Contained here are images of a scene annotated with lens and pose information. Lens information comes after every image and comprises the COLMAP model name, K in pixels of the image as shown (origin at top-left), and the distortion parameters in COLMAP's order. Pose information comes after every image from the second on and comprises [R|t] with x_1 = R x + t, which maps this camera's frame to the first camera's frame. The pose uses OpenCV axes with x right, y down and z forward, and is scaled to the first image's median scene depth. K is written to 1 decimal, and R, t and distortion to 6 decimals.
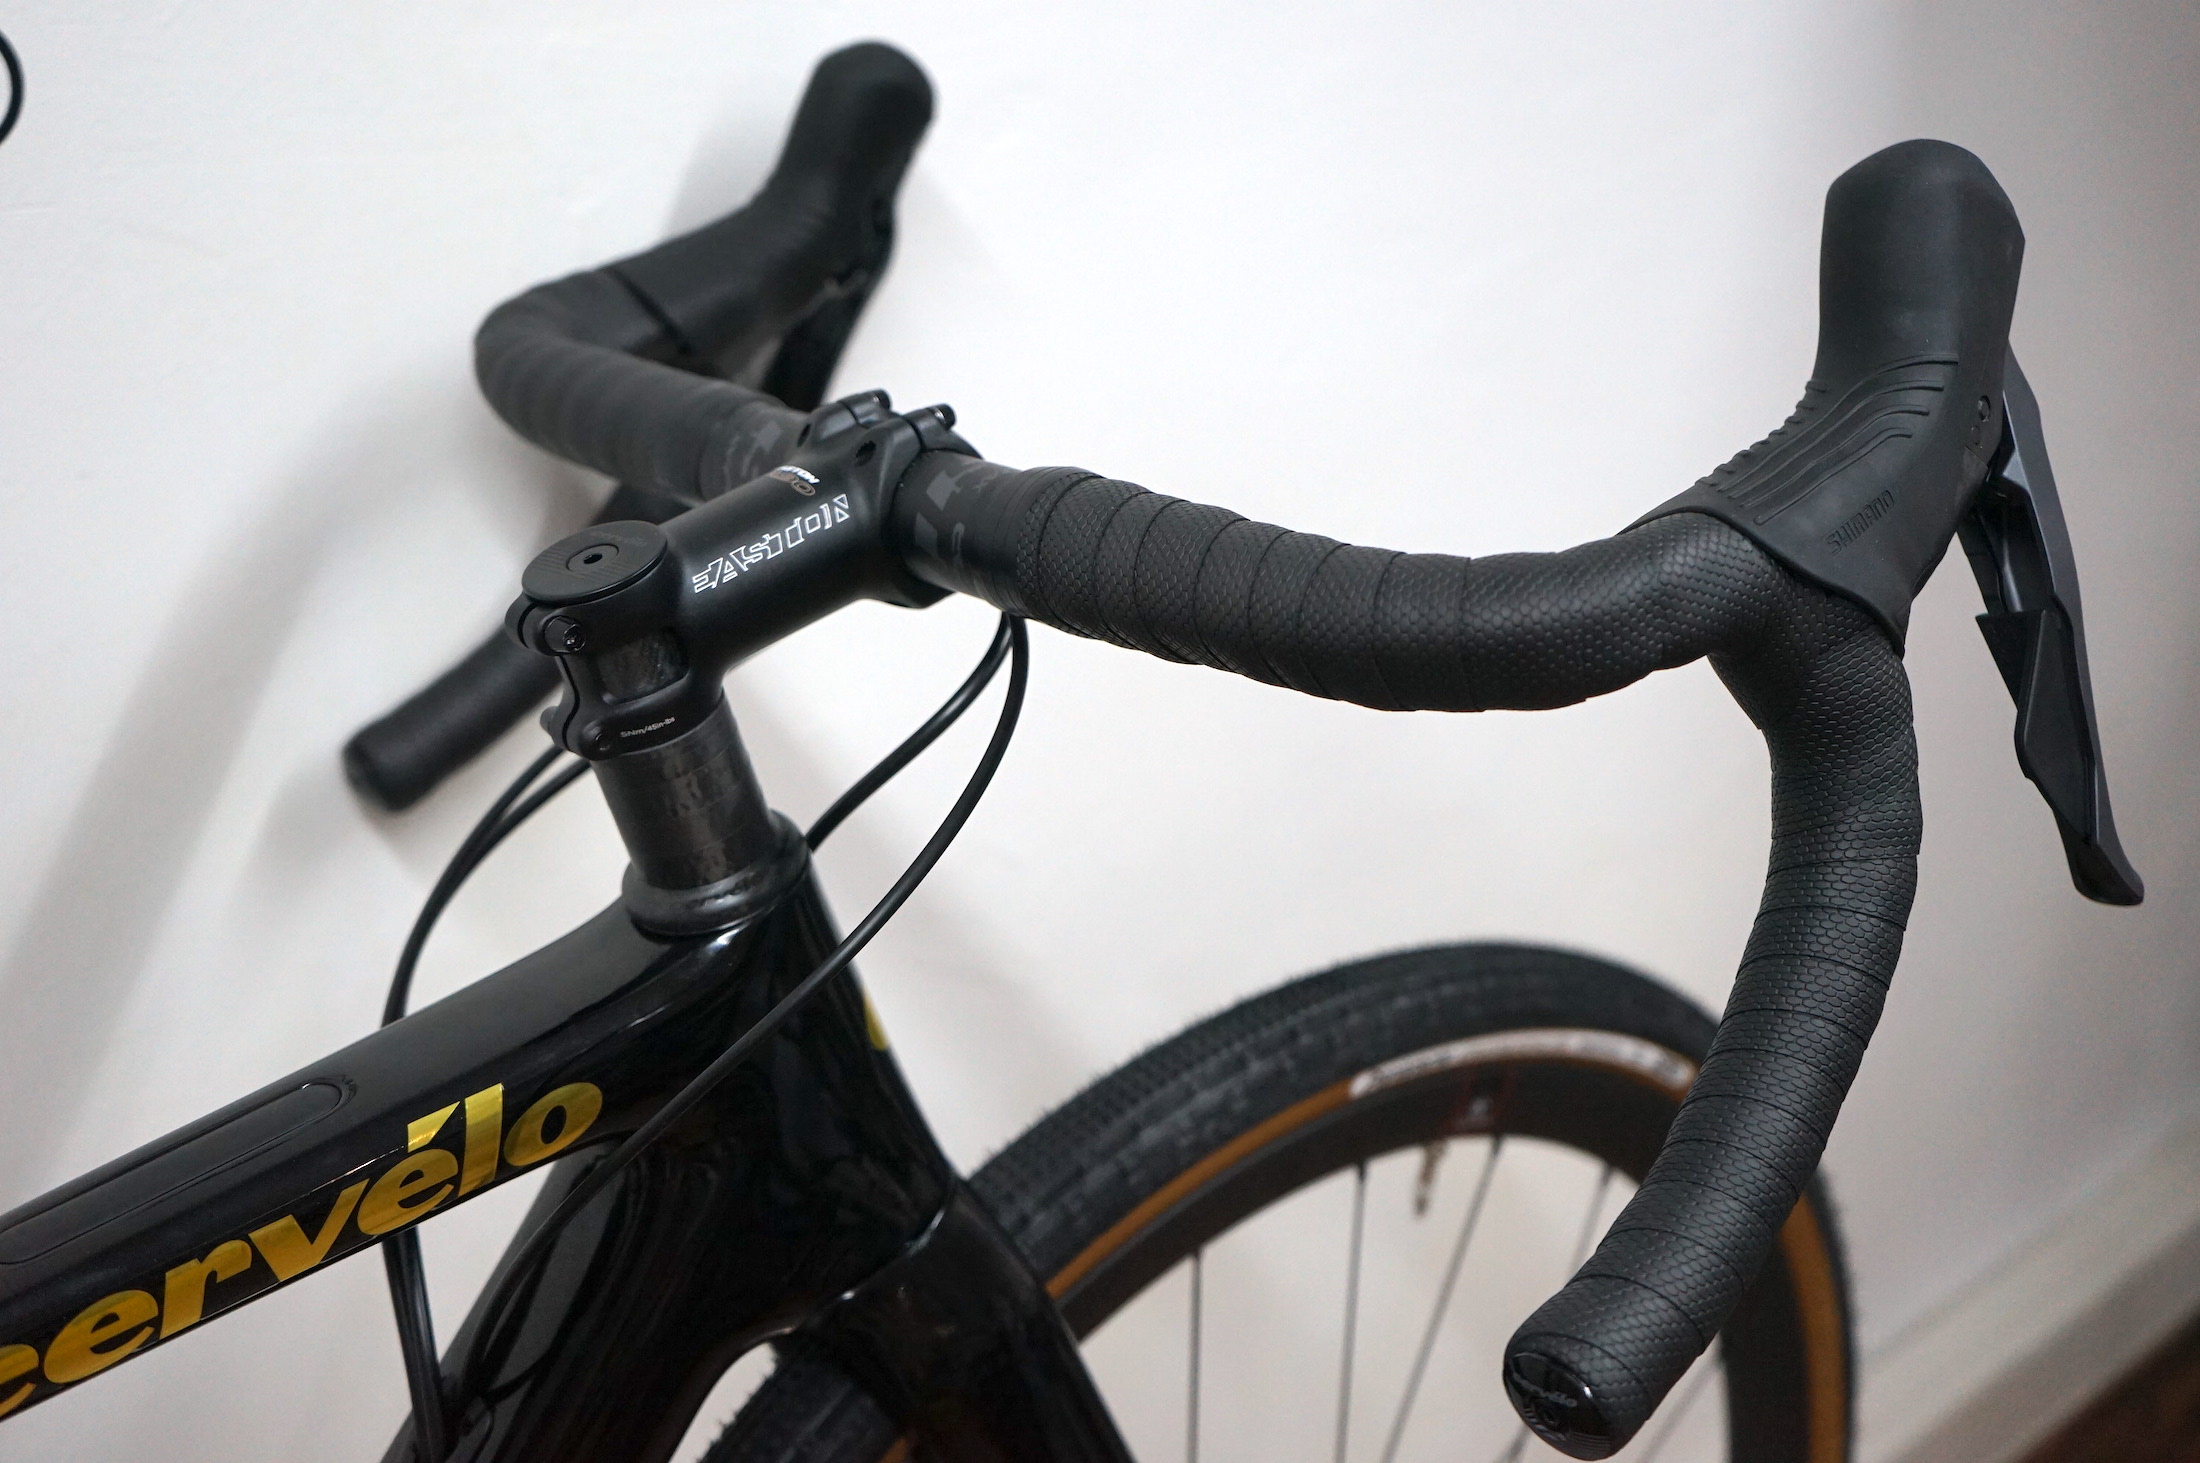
lens RADIAL K [[2537.9, 0, 1110.8], [0, 2537.9, 725.6], [0, 0, 1]] dist [0.005406, 0.000000]
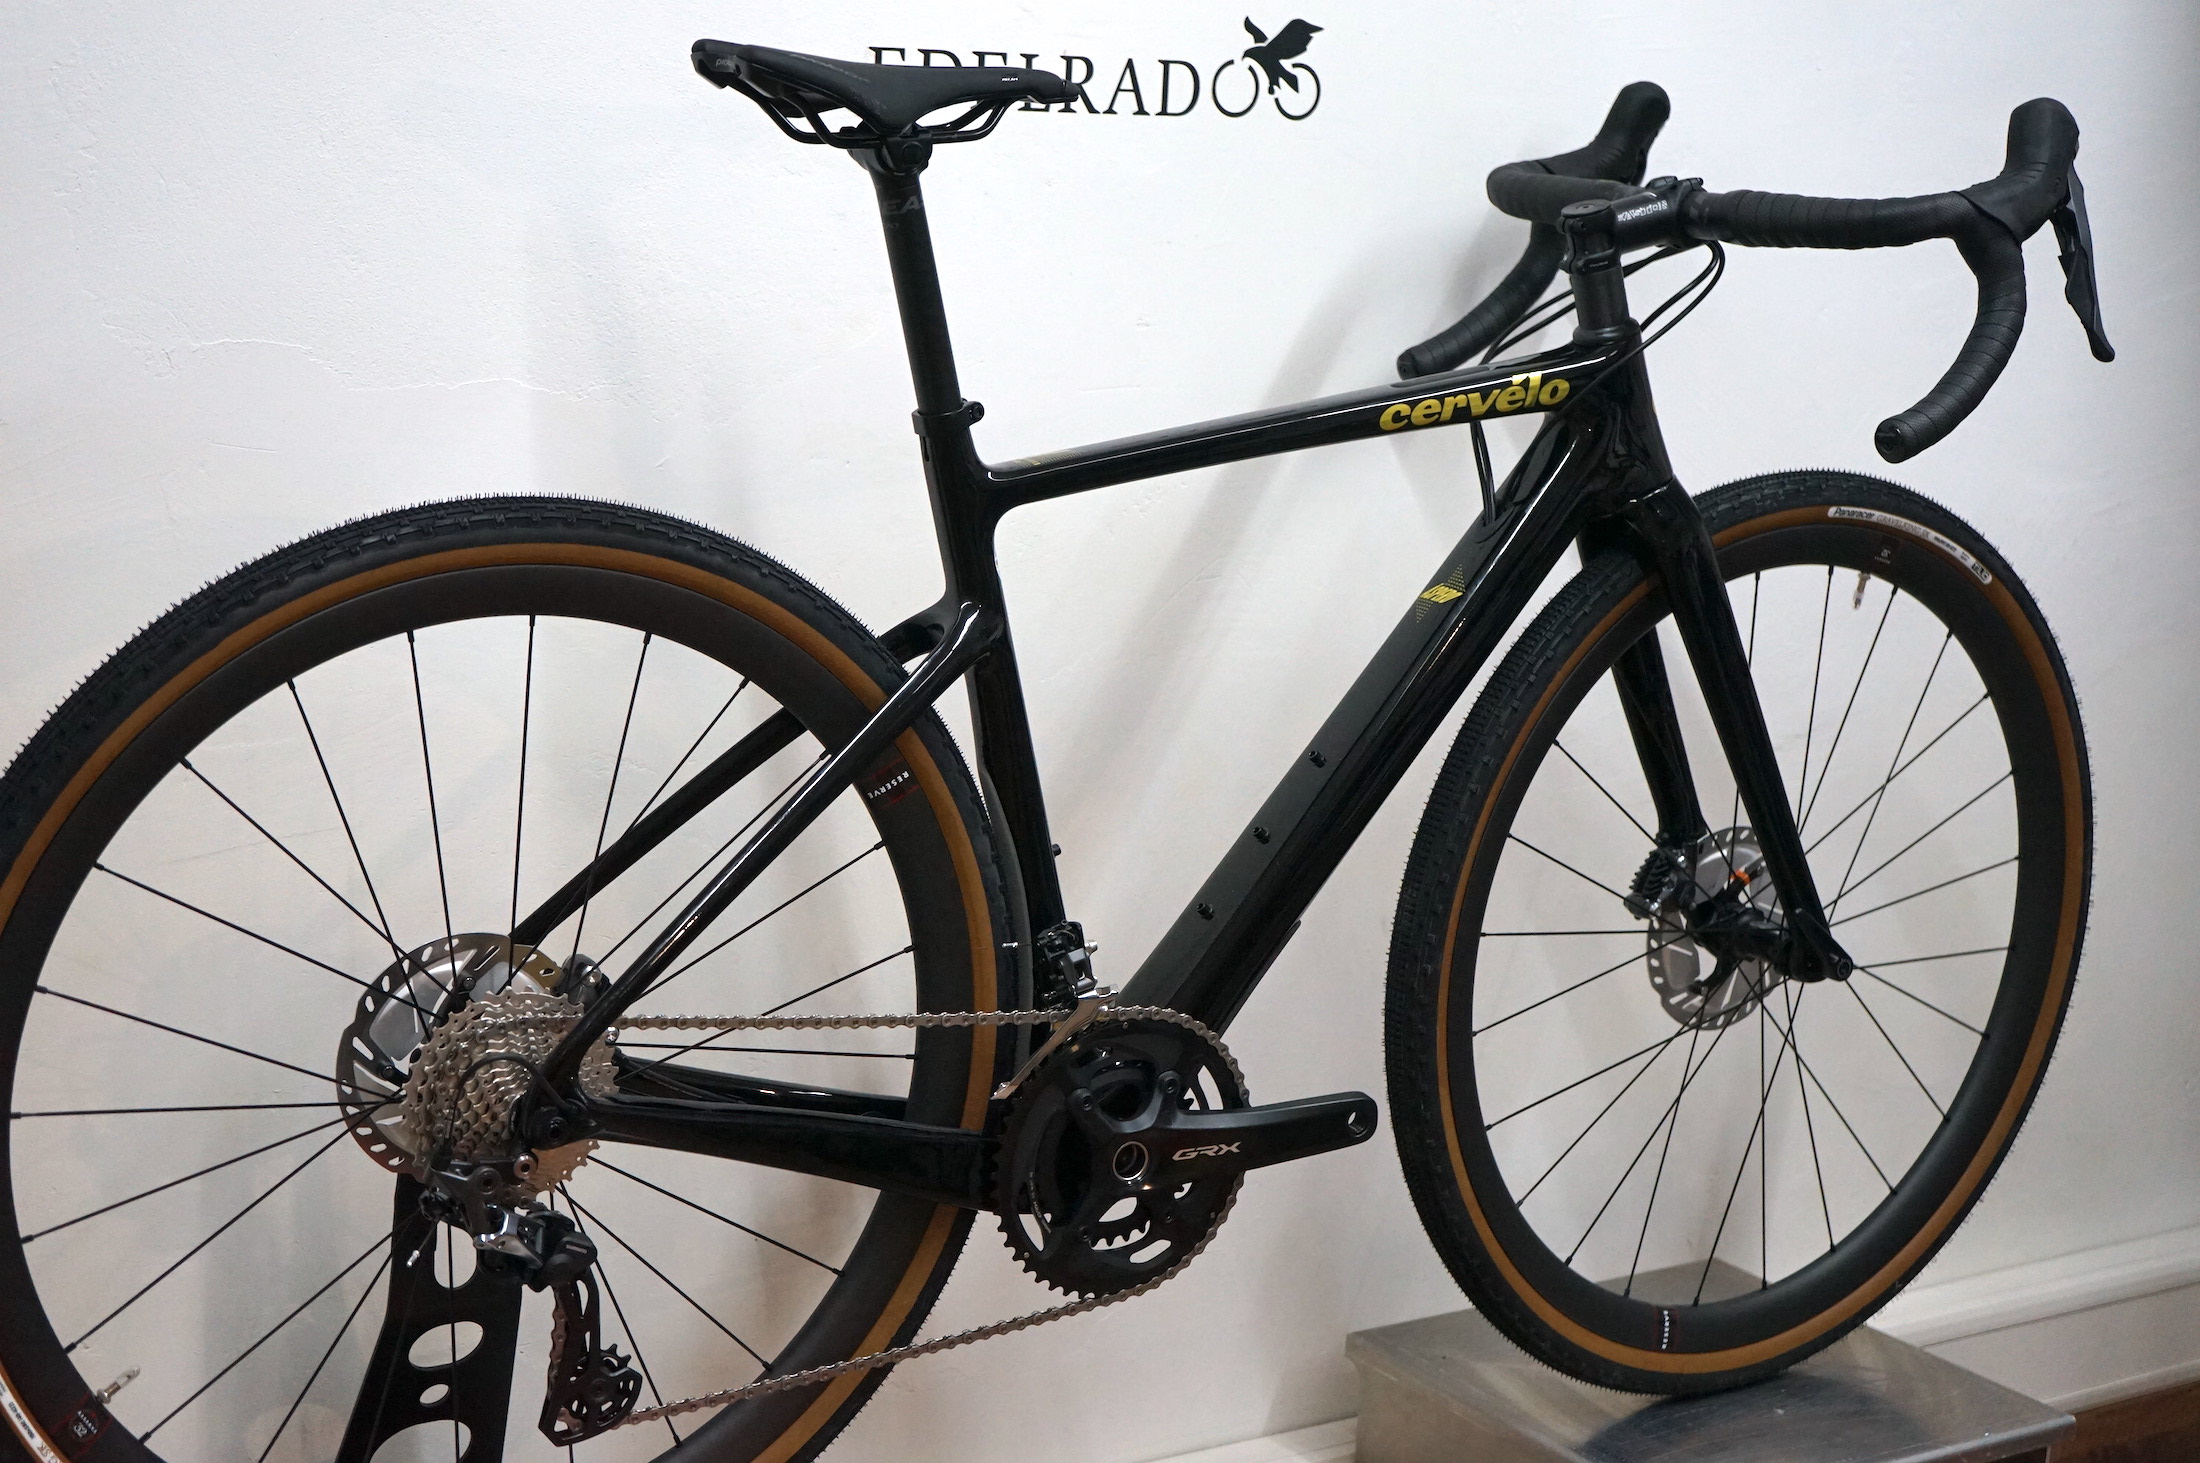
lens RADIAL K [[3234.9, 0, 1086.8], [0, 3234.9, 695.2], [0, 0, 1]] dist [-0.018518, 0.000000]
pose [[0.986145, 0.079453, -0.145622, -0.176806], [-0.100750, 0.984251, -0.145257, 1.080272], [0.131787, 0.157915, 0.978619, -2.638890]]
